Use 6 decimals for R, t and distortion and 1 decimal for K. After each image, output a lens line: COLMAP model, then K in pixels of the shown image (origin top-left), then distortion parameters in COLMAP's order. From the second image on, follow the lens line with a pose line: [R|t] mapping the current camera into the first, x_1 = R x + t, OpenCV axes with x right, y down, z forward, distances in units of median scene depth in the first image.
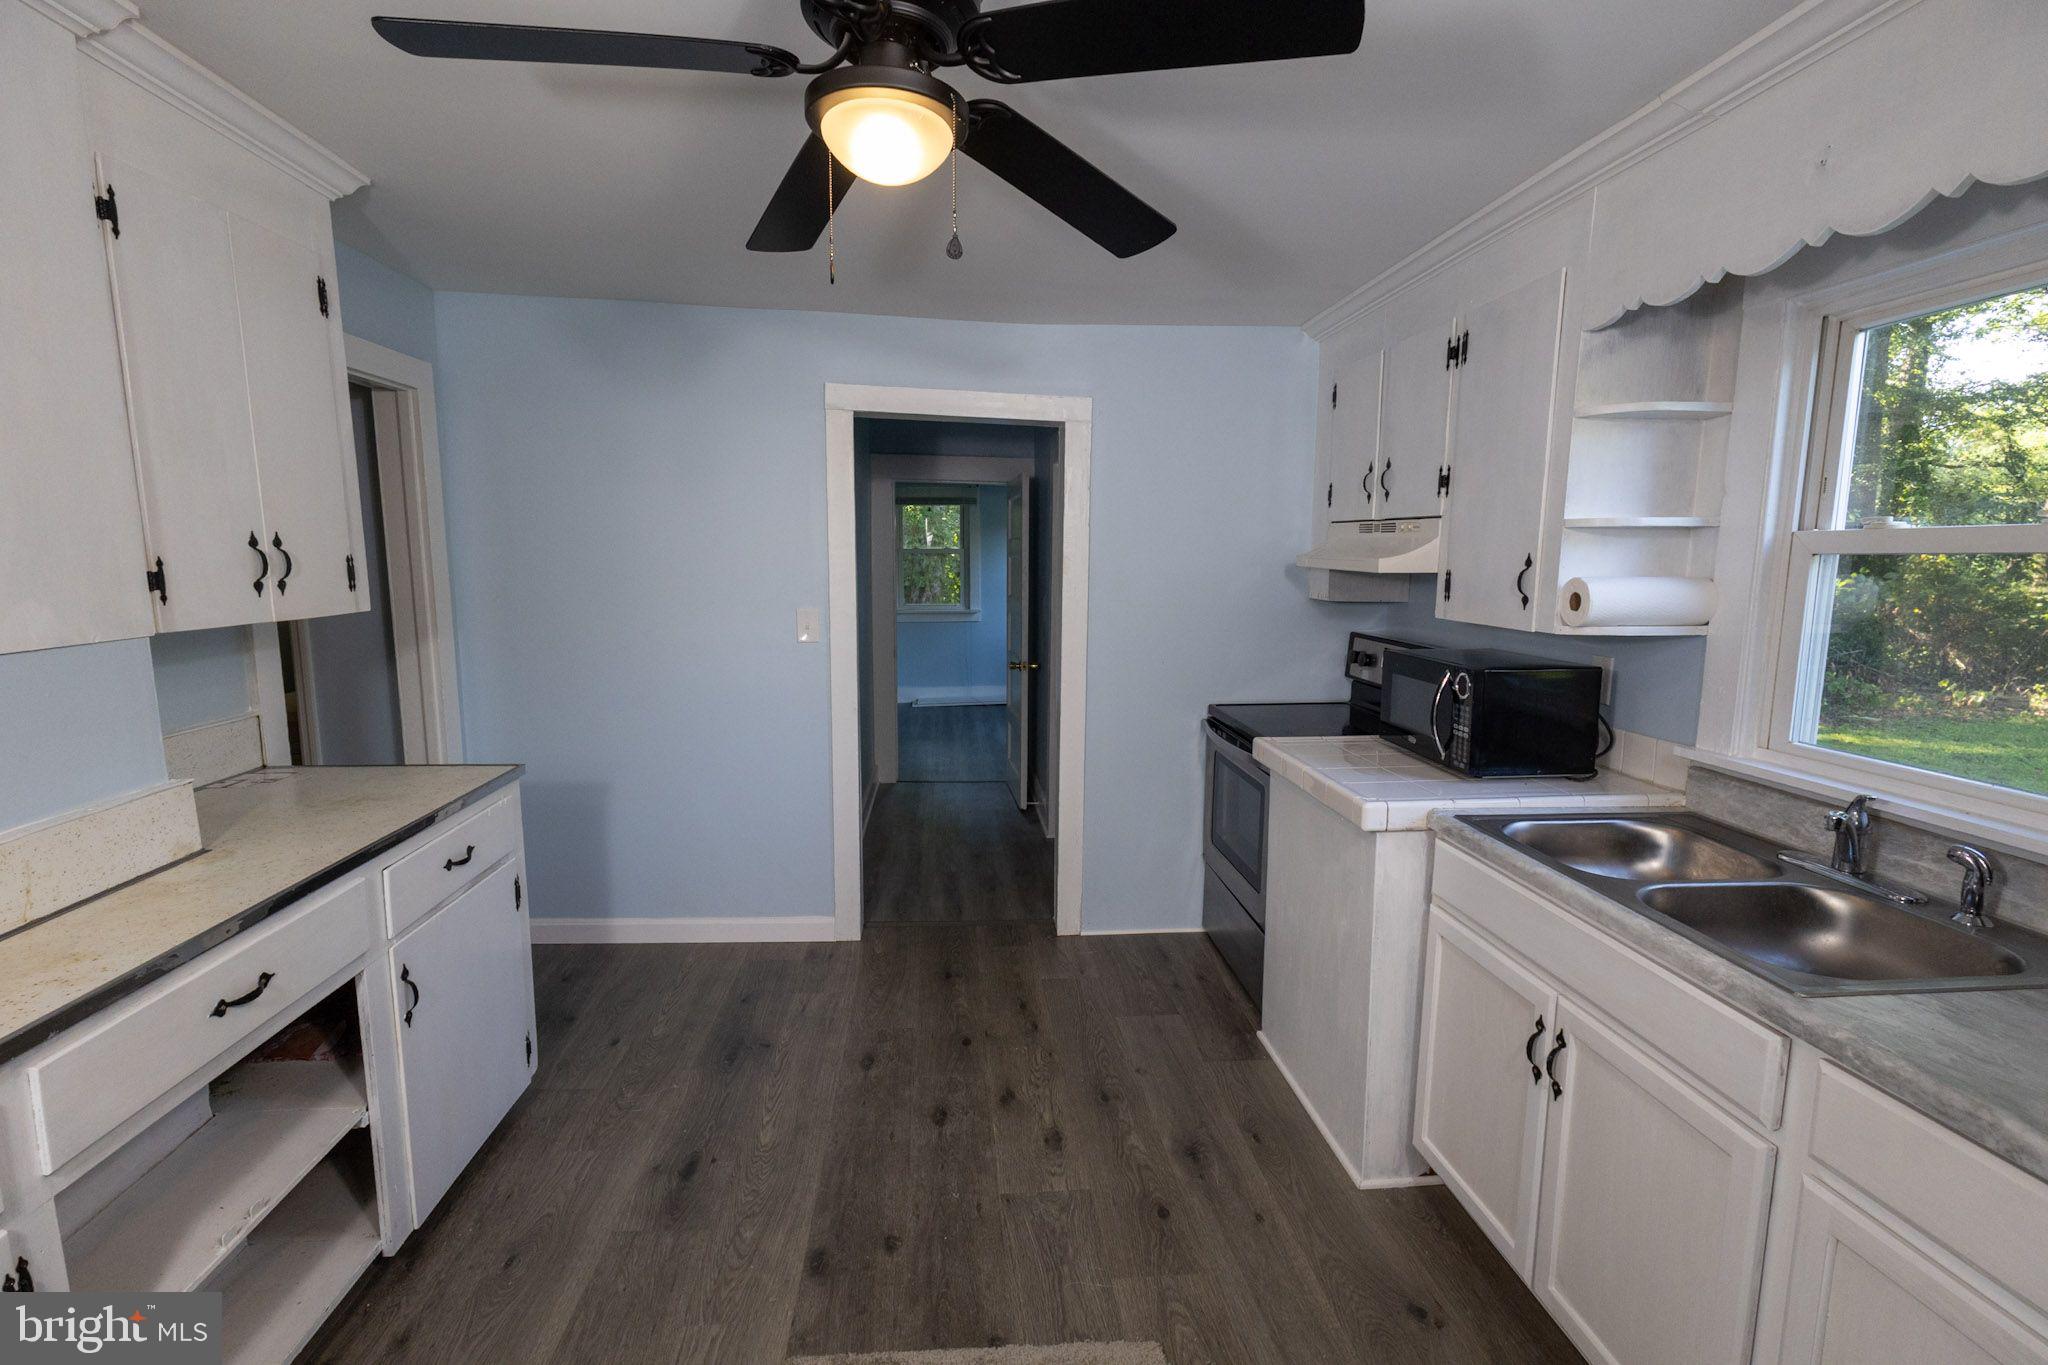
lens RADIAL K [[938.1, 0, 1030.9], [0, 938.1, 688.6], [0, 0, 1]] dist [0.000798, -0.000098]
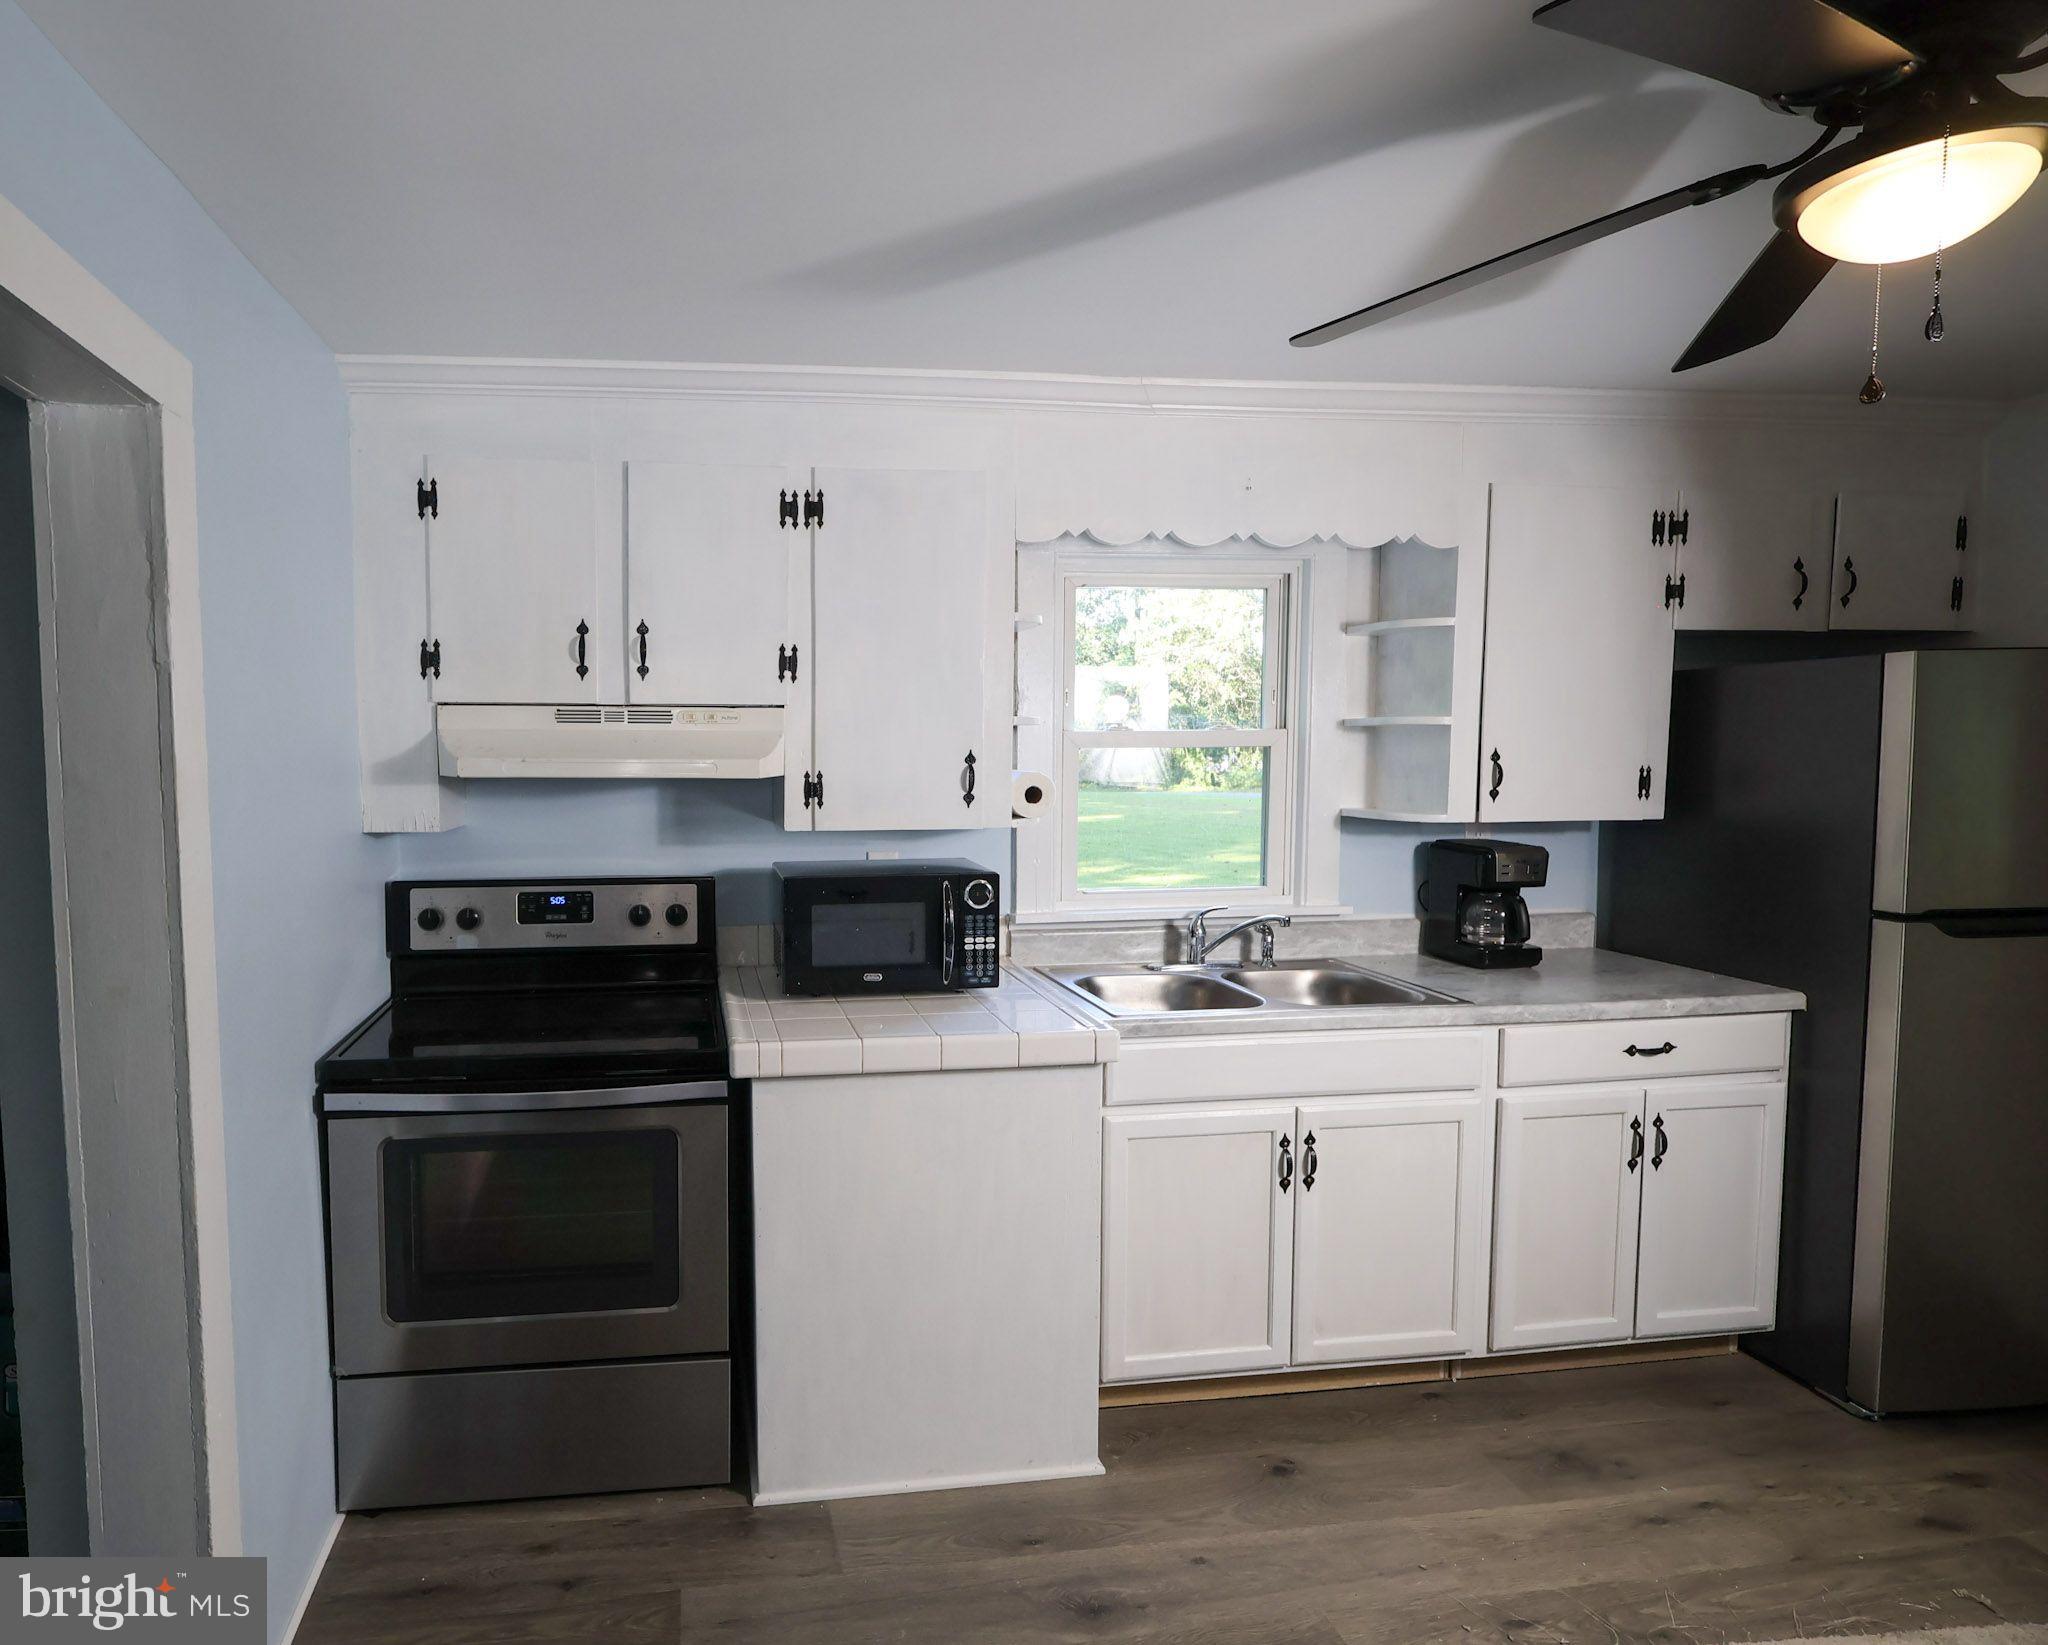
lens RADIAL K [[1112.8, 0, 832.3], [0, 1112.8, 838.1], [0, 0, 1]] dist [-0.001288, 0.001321]
pose [[-0.029691, -0.081926, 0.996196, -0.608479], [0.149484, 0.985064, 0.085465, -0.169990], [-0.988318, 0.151453, -0.017001, 1.145028]]
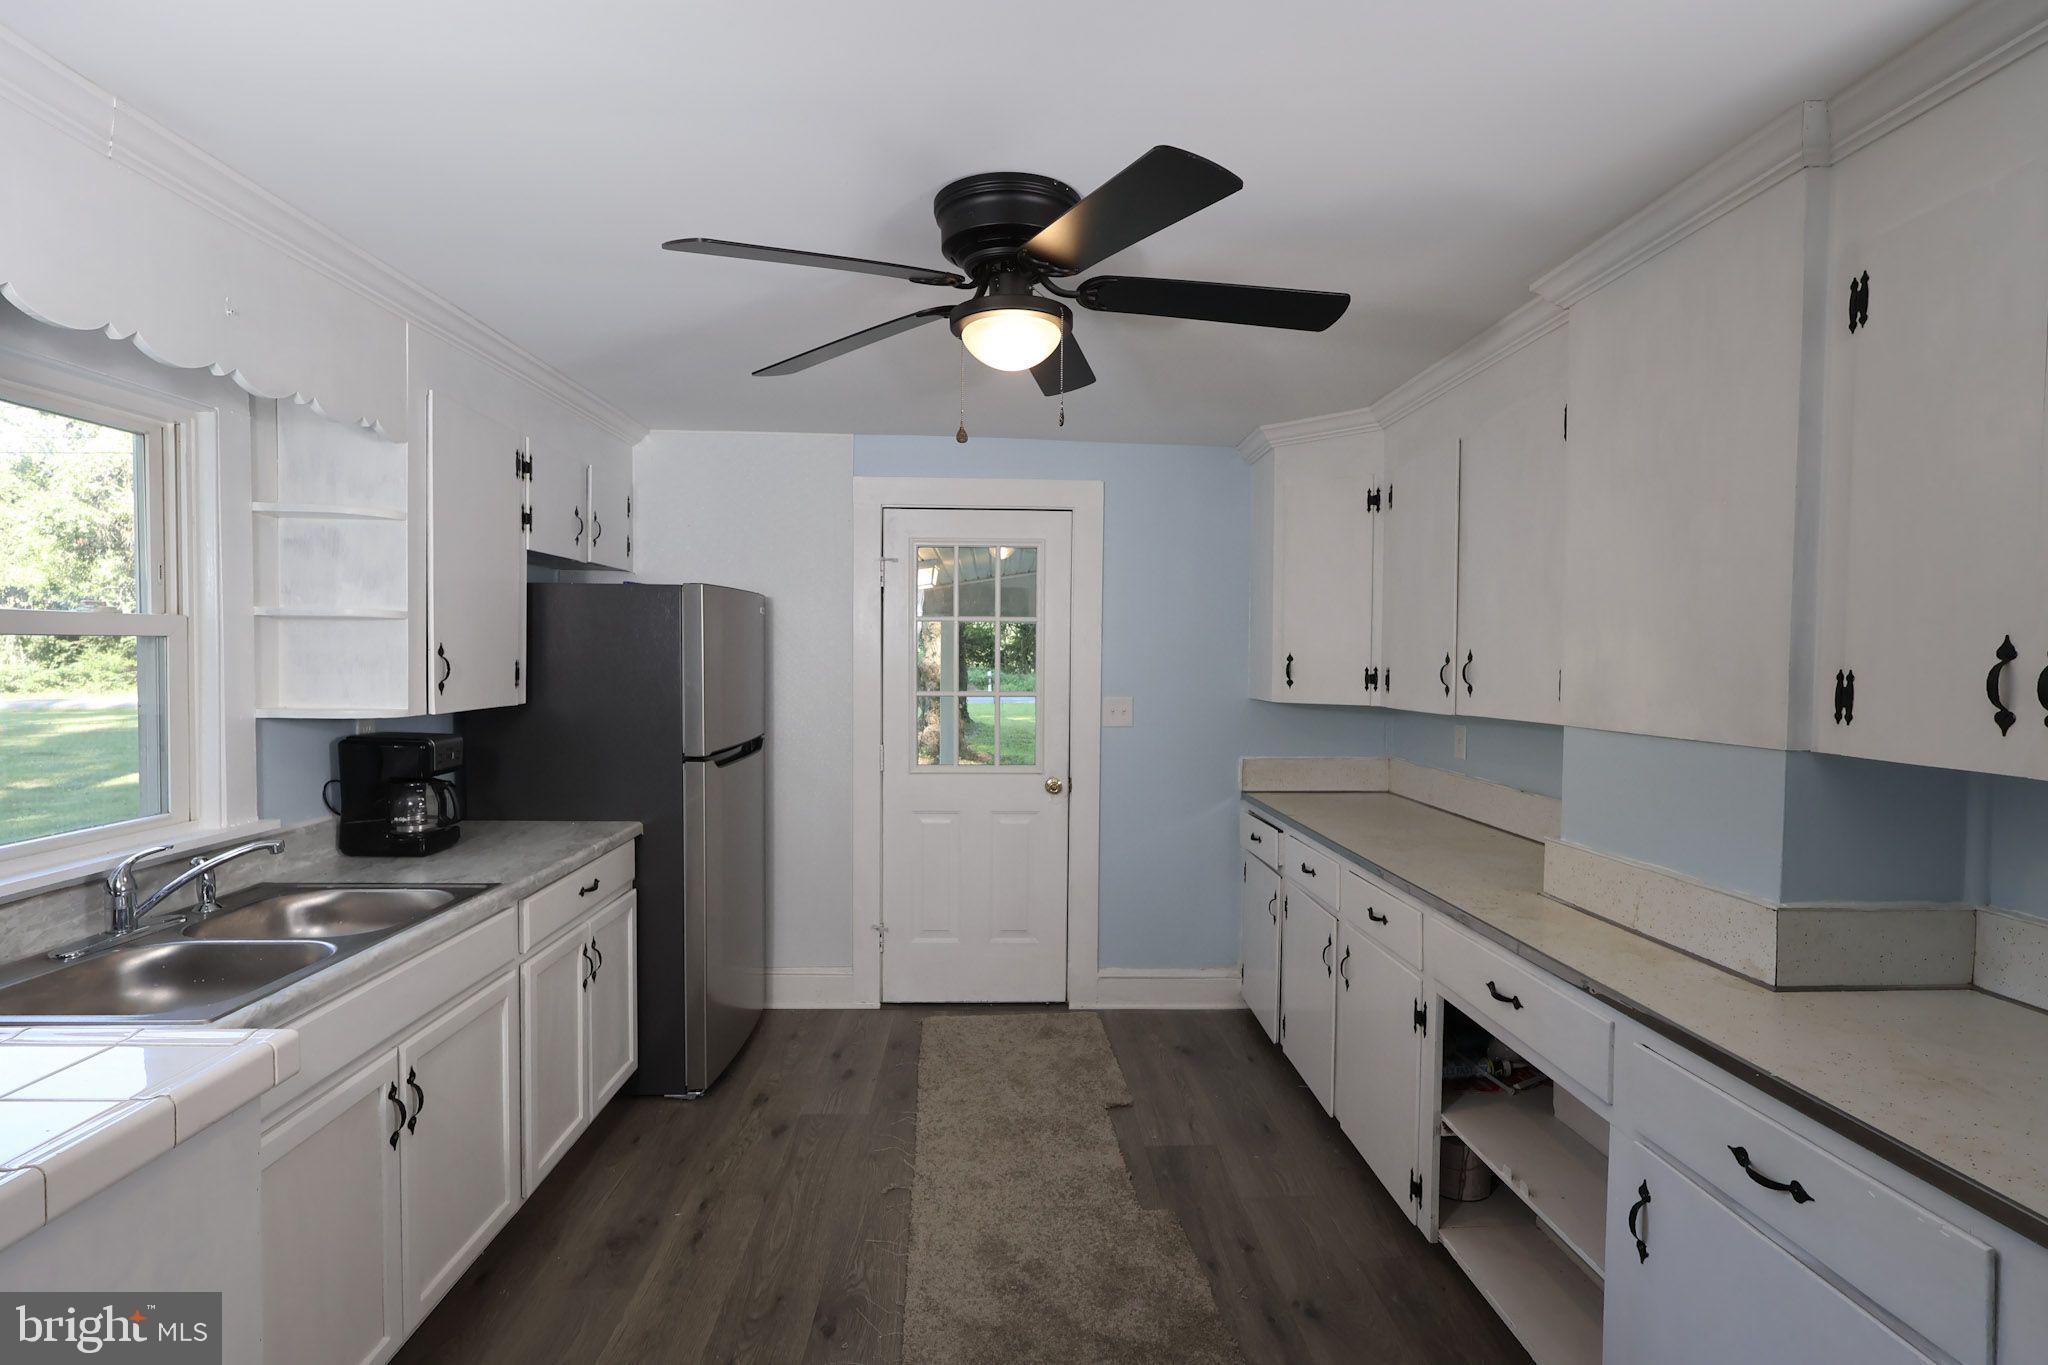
lens RADIAL K [[938.1, 0, 1030.9], [0, 938.1, 688.6], [0, 0, 1]] dist [0.000798, -0.000098]
pose [[-0.998411, -0.023636, 0.051148, -0.149823], [-0.014010, 0.983394, 0.180943, -0.206672], [-0.054575, 0.179939, -0.982163, 1.415679]]
